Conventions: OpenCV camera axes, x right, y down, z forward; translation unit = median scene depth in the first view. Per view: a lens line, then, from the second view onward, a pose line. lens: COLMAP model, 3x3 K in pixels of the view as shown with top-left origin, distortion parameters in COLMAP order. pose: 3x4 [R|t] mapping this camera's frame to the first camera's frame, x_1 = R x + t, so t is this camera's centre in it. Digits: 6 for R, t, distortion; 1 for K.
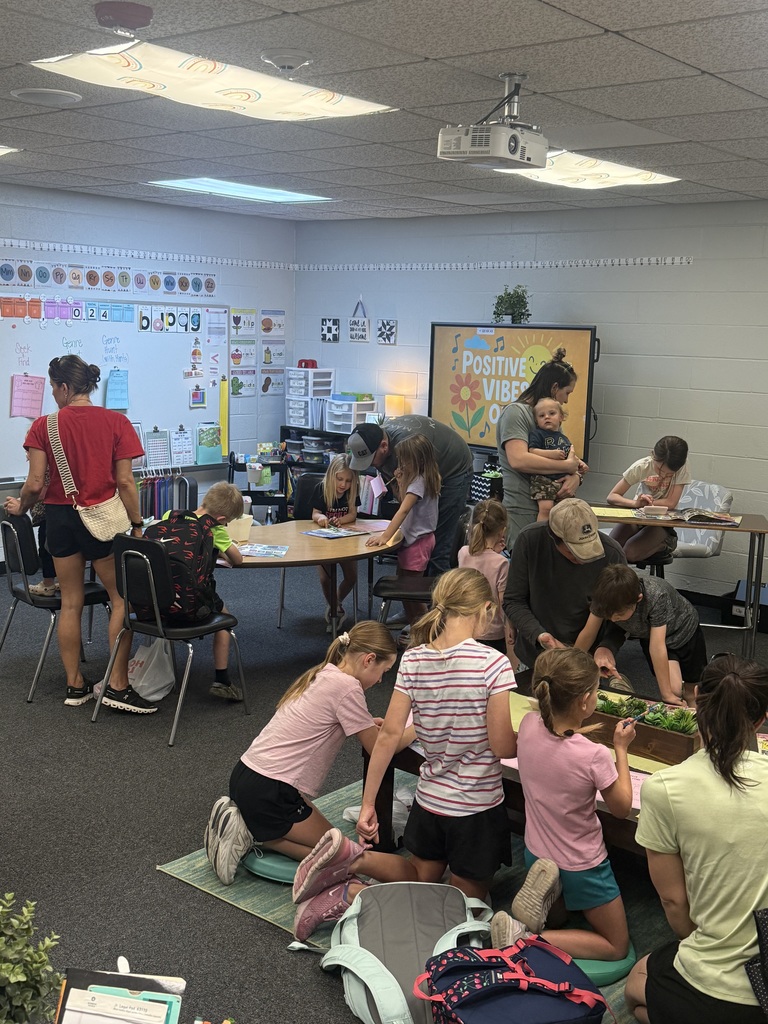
lens RADIAL K [[1189.7, 0, 385.1], [0, 1189.7, 512.3], [0, 0, 1]] dist [-0.000534, 0.000000]
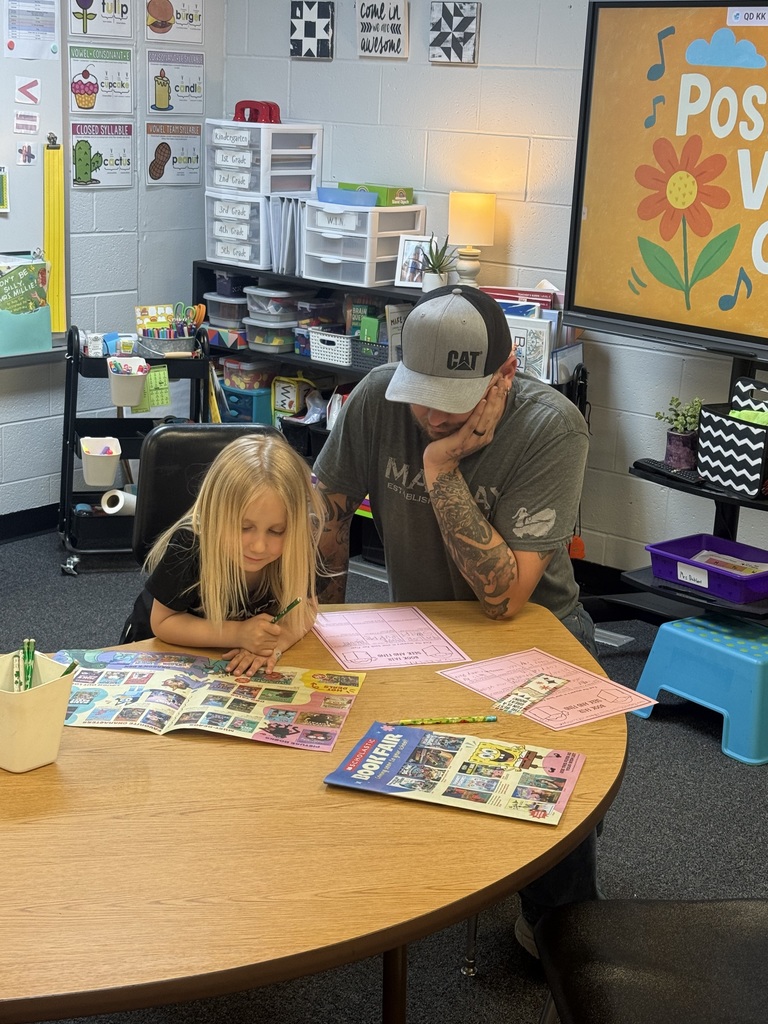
lens RADIAL K [[1579.0, 0, 382.7], [0, 1579.0, 512.0], [0, 0, 1]] dist [0.065448, 0.000000]
pose [[0.999588, 0.009949, 0.026922, -0.035330], [-0.012701, 0.994492, 0.104045, -0.044278], [-0.025739, -0.104344, 0.994208, 0.437228]]
